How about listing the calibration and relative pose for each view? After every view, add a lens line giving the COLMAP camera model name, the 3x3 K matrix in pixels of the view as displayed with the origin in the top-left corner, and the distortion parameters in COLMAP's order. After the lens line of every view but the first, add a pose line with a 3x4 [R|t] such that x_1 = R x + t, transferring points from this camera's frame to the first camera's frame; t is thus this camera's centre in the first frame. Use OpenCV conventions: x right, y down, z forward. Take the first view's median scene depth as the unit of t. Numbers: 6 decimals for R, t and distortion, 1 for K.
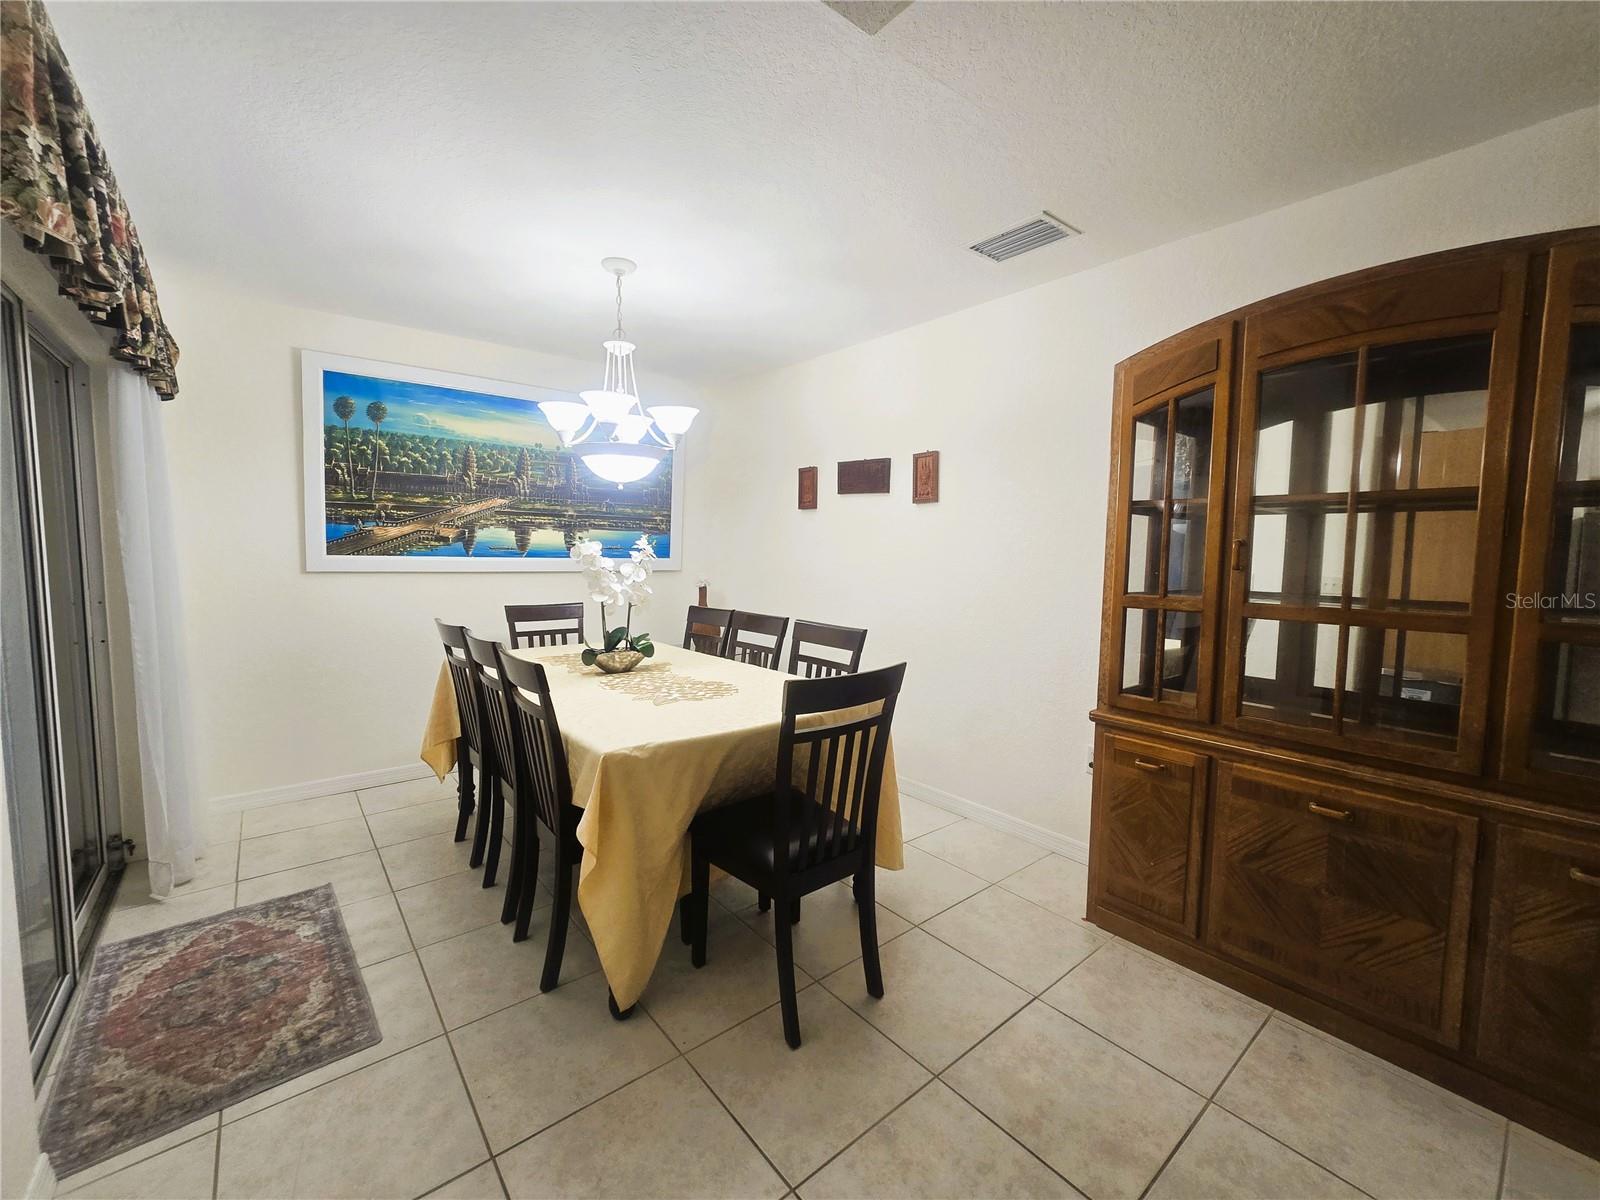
lens RADIAL K [[656.5, 0, 801.9], [0, 656.5, 598.2], [0, 0, 1]] dist [-0.003538, 0.000437]
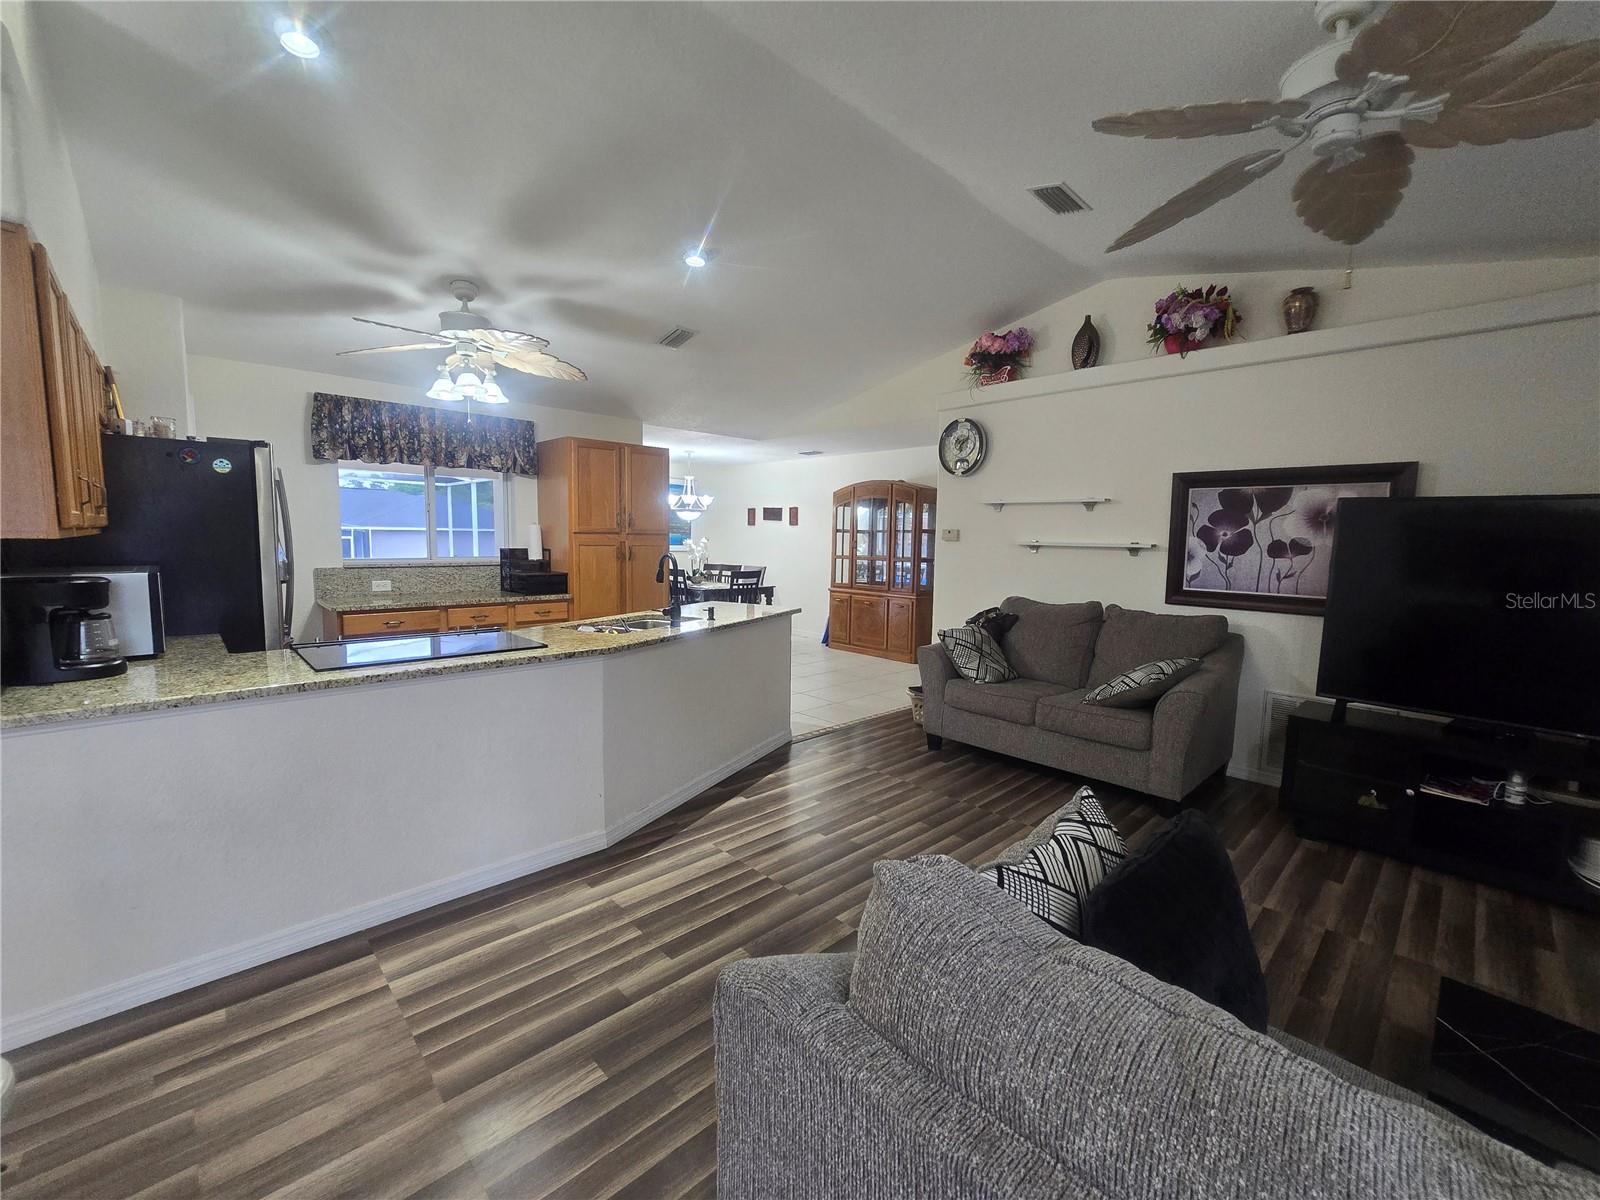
lens RADIAL K [[659.6, 0, 802.7], [0, 659.6, 600.9], [0, 0, 1]] dist [-0.003382, -0.000100]
pose [[0.997811, -0.003952, 0.066012, 0.051985], [0.002643, 0.999798, 0.019909, 0.140833], [-0.066077, -0.019691, 0.997620, -2.129766]]
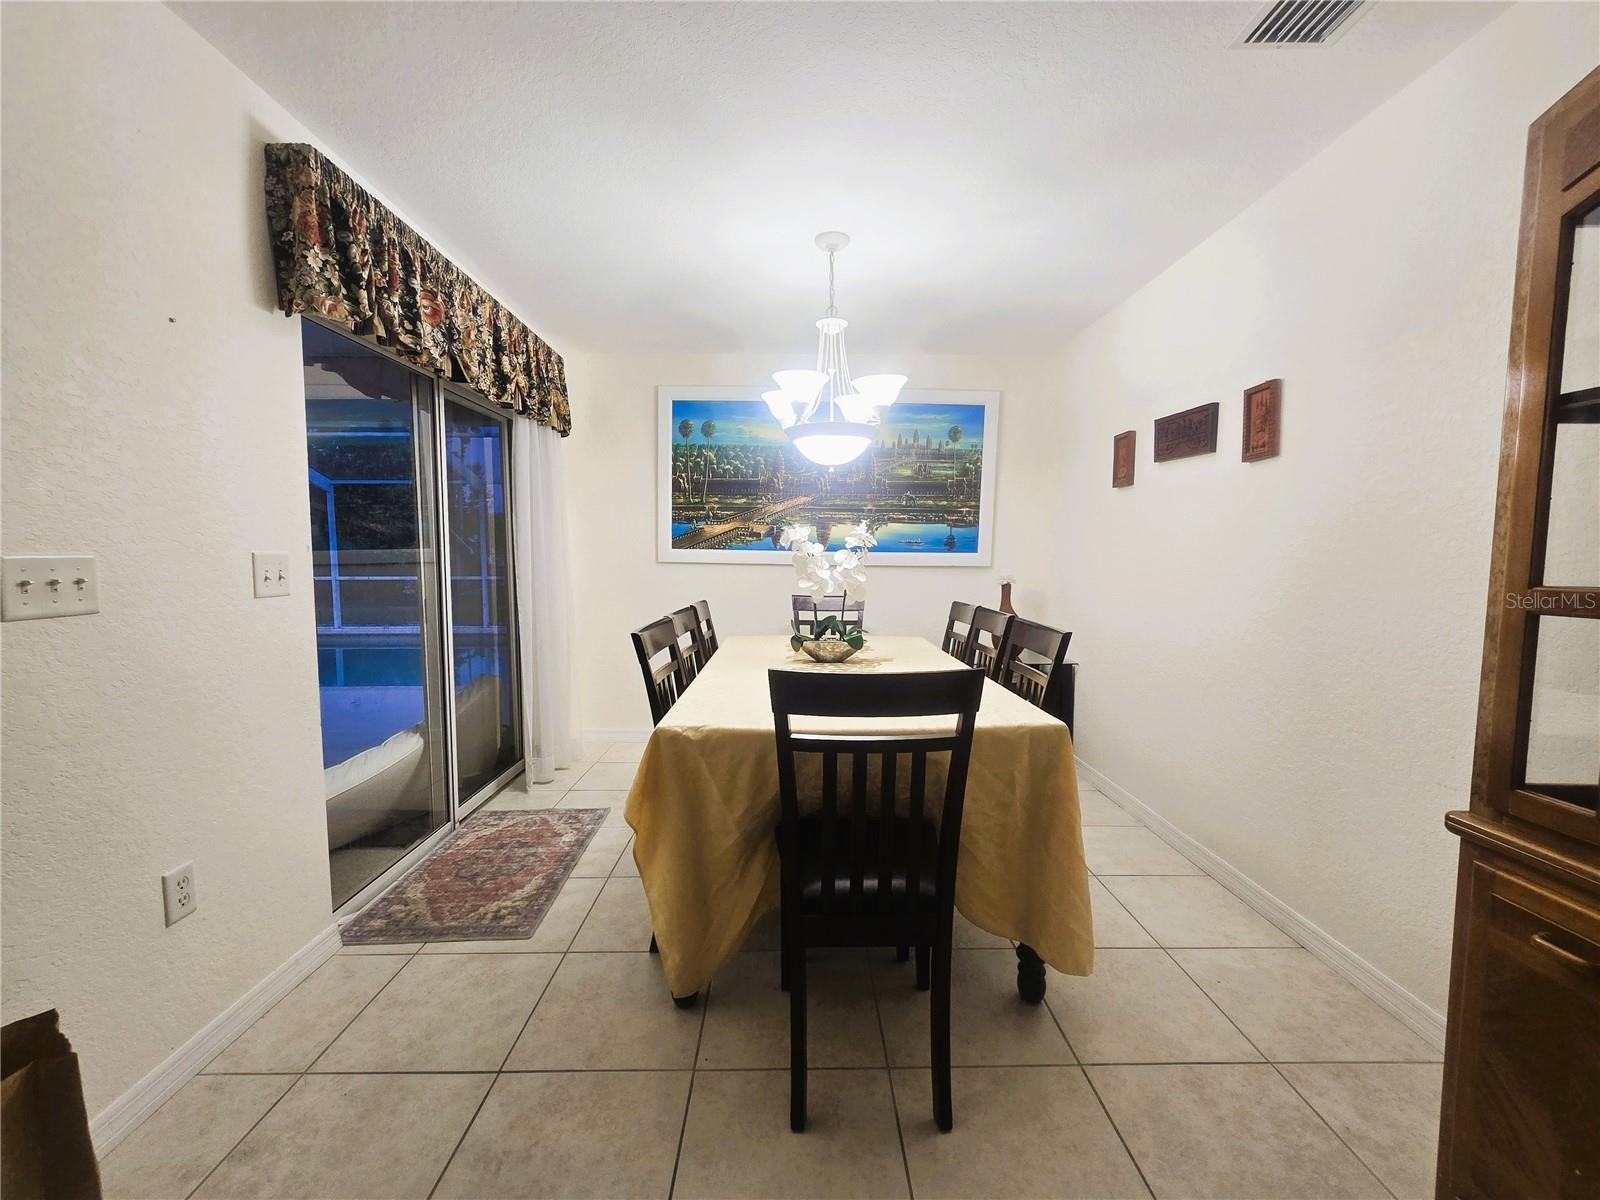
lens RADIAL K [[654.8, 0, 804.9], [0, 654.8, 598.5], [0, 0, 1]] dist [-0.002347, -0.000363]
pose [[0.779661, 0.033650, -0.625297, 0.299042], [-0.042935, 0.999078, 0.000231, 0.020410], [0.624728, 0.026667, 0.780387, 0.227016]]
